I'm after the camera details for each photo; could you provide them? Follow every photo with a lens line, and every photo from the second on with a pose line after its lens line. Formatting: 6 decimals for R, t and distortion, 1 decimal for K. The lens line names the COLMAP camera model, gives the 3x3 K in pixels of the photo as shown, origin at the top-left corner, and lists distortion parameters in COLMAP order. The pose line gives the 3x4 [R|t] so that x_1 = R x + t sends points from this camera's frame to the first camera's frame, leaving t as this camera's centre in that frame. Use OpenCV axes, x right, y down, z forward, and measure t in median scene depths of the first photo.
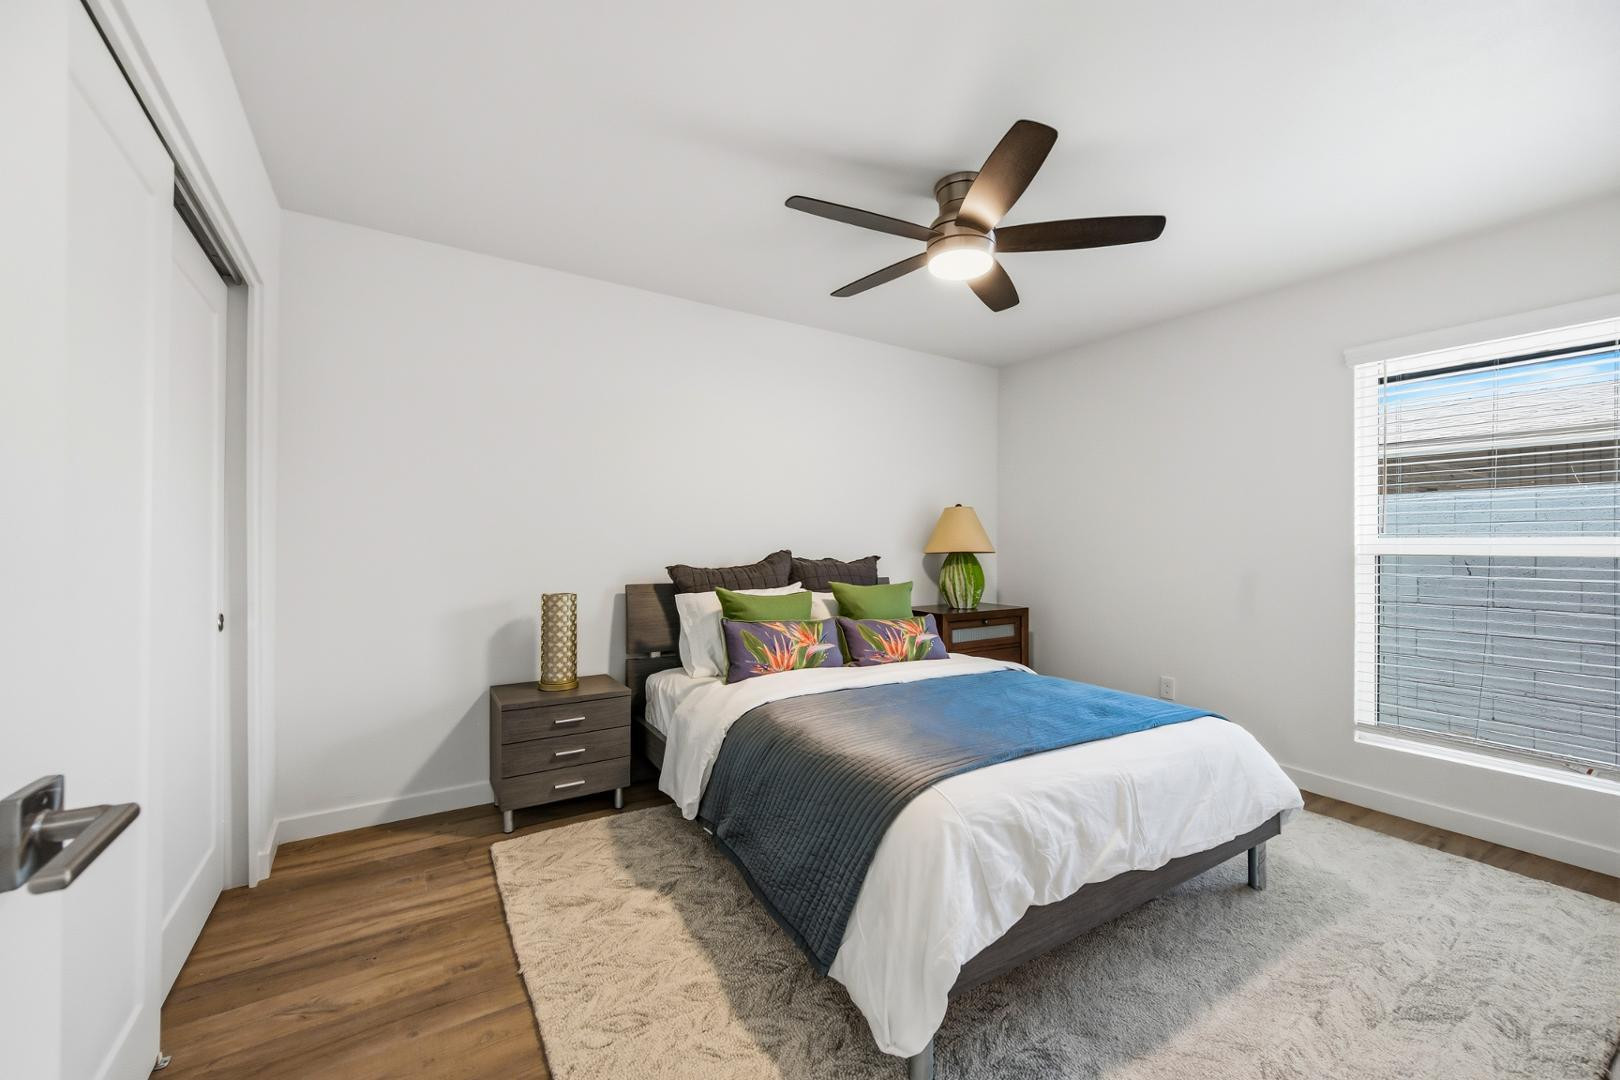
lens RADIAL K [[648.3, 0, 813.0], [0, 648.3, 526.9], [0, 0, 1]] dist [-0.000066, -0.000080]
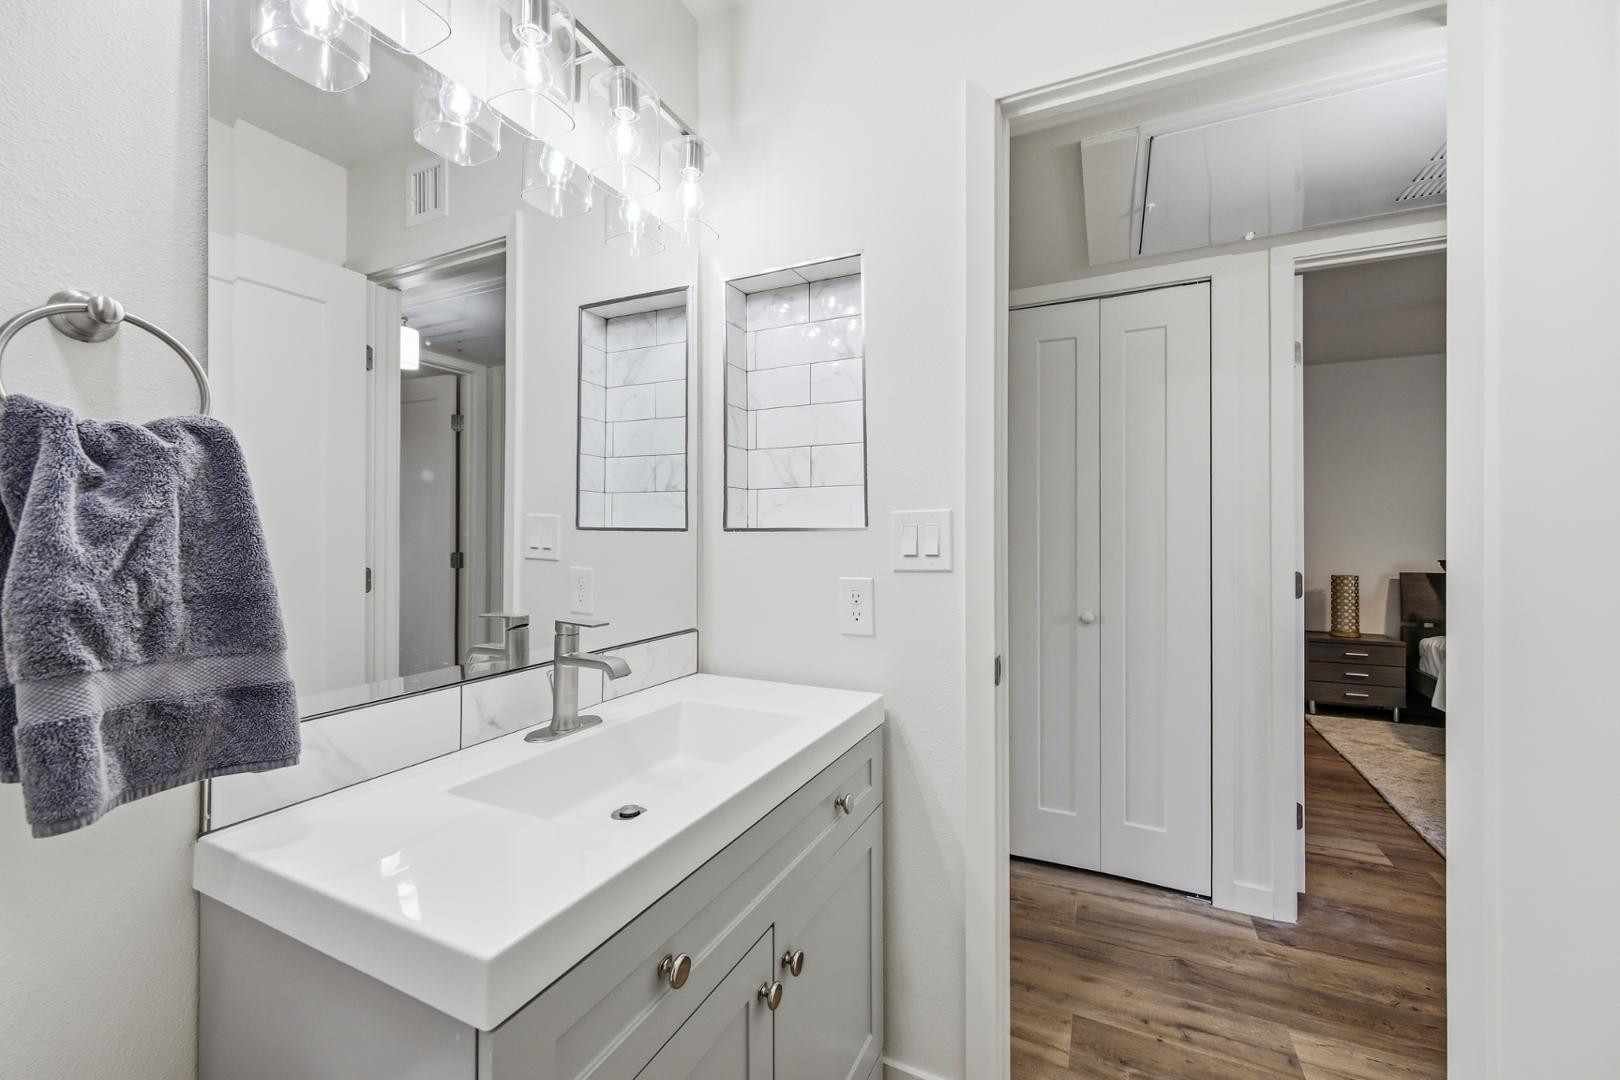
lens RADIAL K [[648.3, 0, 813.0], [0, 648.3, 526.9], [0, 0, 1]] dist [-0.000066, -0.000080]
pose [[0.533681, -0.011288, -0.845611, 0.240625], [0.008842, 0.999931, -0.007767, -0.012134], [0.845640, -0.003332, 0.533744, -0.895732]]
